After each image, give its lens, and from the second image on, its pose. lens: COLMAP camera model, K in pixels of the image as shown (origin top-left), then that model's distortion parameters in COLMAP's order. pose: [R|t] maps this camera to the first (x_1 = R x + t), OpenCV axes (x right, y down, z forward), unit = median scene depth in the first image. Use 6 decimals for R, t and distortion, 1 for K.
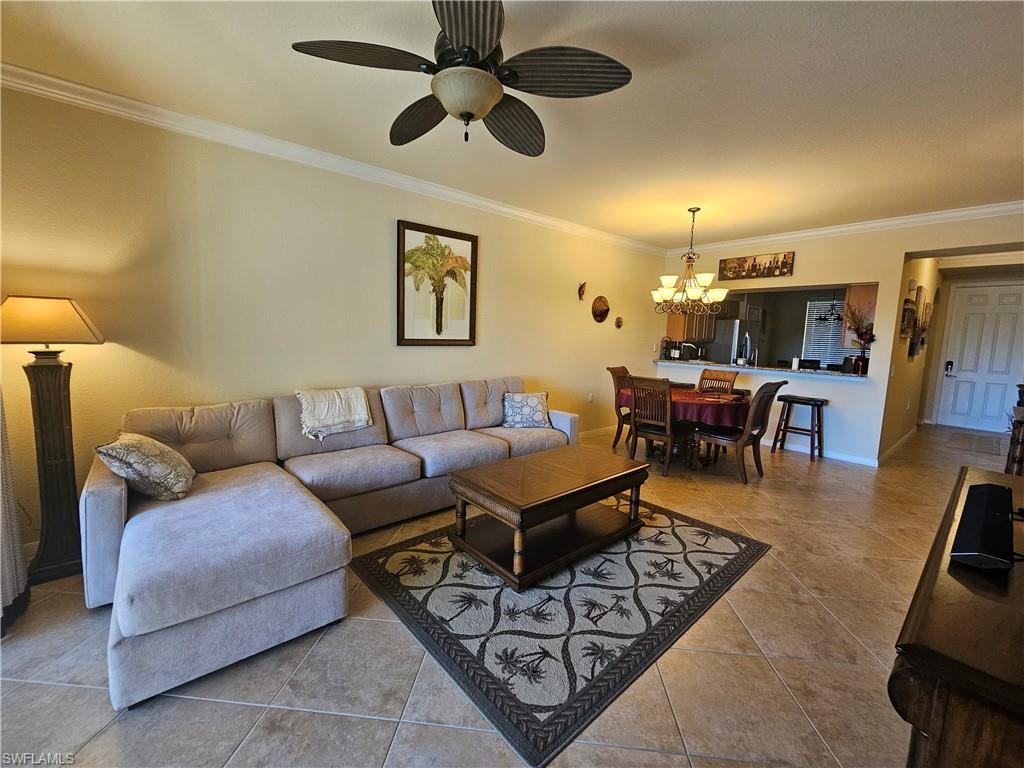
lens RADIAL K [[420.2, 0, 505.7], [0, 420.2, 376.2], [0, 0, 1]] dist [-0.001628, 0.000433]
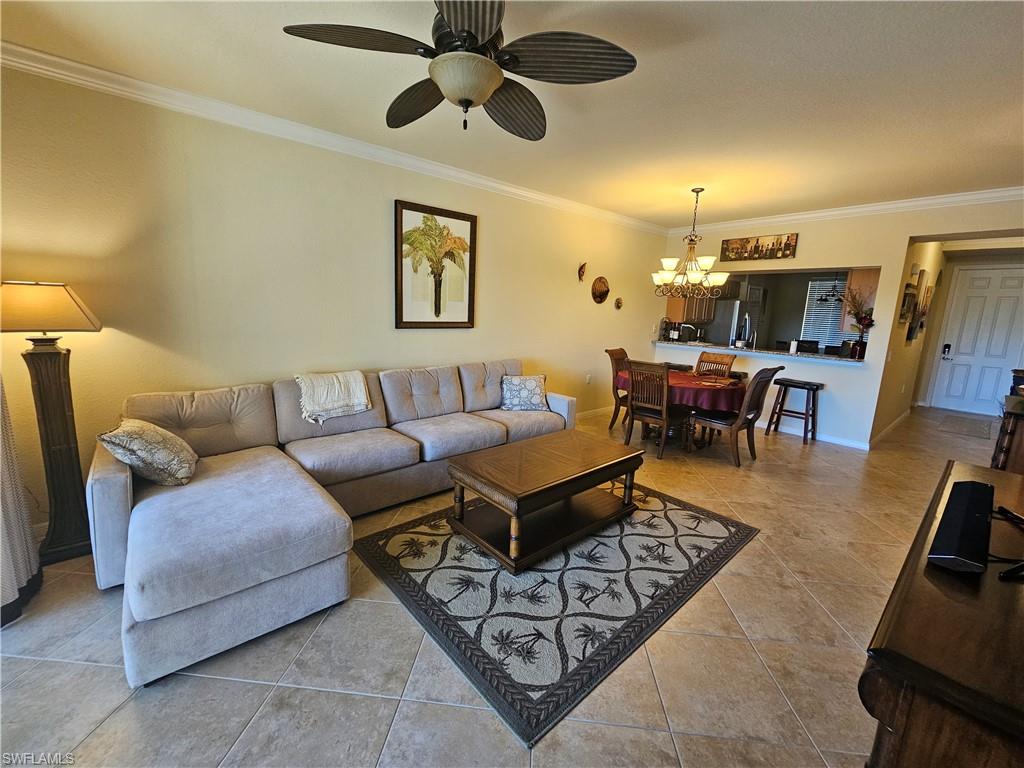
lens RADIAL K [[420.2, 0, 505.6], [0, 420.2, 376.5], [0, 0, 1]] dist [-0.001628, 0.000433]
pose [[0.999964, 0.007891, 0.003214, 0.001276], [-0.008077, 0.998008, 0.062575, -0.039755], [-0.002714, -0.062599, 0.998035, -0.005452]]
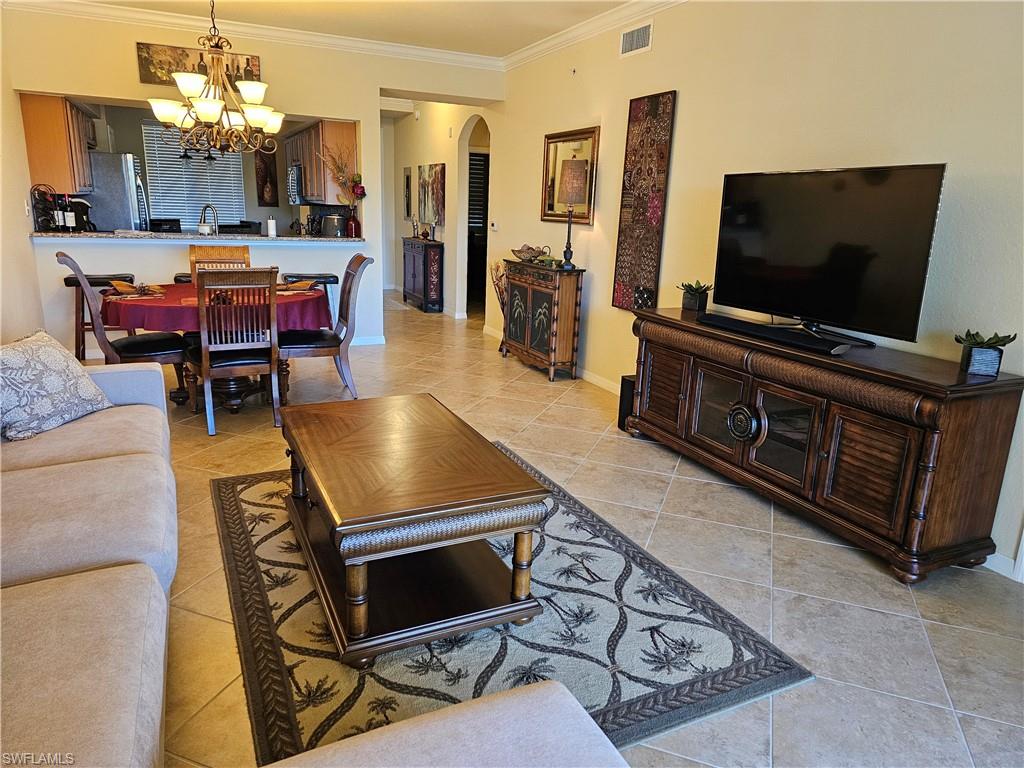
lens RADIAL K [[684.6, 0, 507.3], [0, 684.6, 378.4], [0, 0, 1]] dist [0.037901, -0.004570]
pose [[0.263554, -0.257278, 0.929703, -0.837699], [0.074848, 0.966326, 0.246194, -0.099319], [-0.961736, 0.004701, 0.273936, 0.728882]]
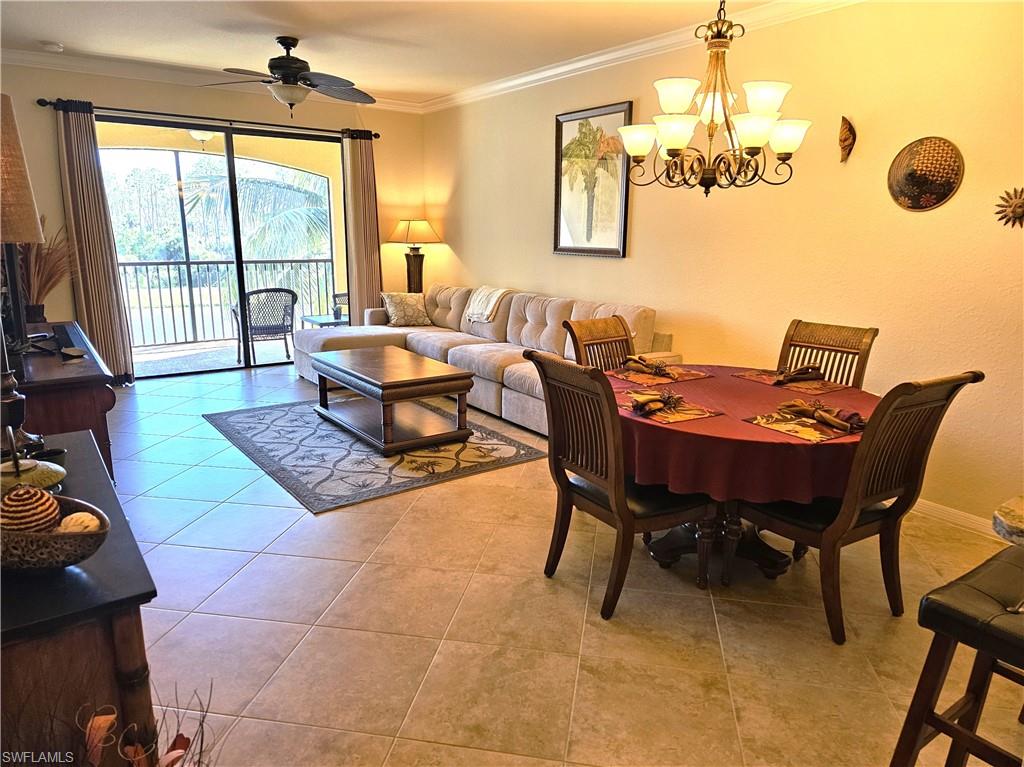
lens RADIAL K [[684.6, 0, 513.6], [0, 684.6, 387.1], [0, 0, 1]] dist [0.037901, -0.004570]
pose [[-0.081123, 0.193949, -0.977652, 2.190463], [-0.128087, 0.970723, 0.203203, -0.136913], [0.988440, 0.141708, -0.053906, 1.725237]]
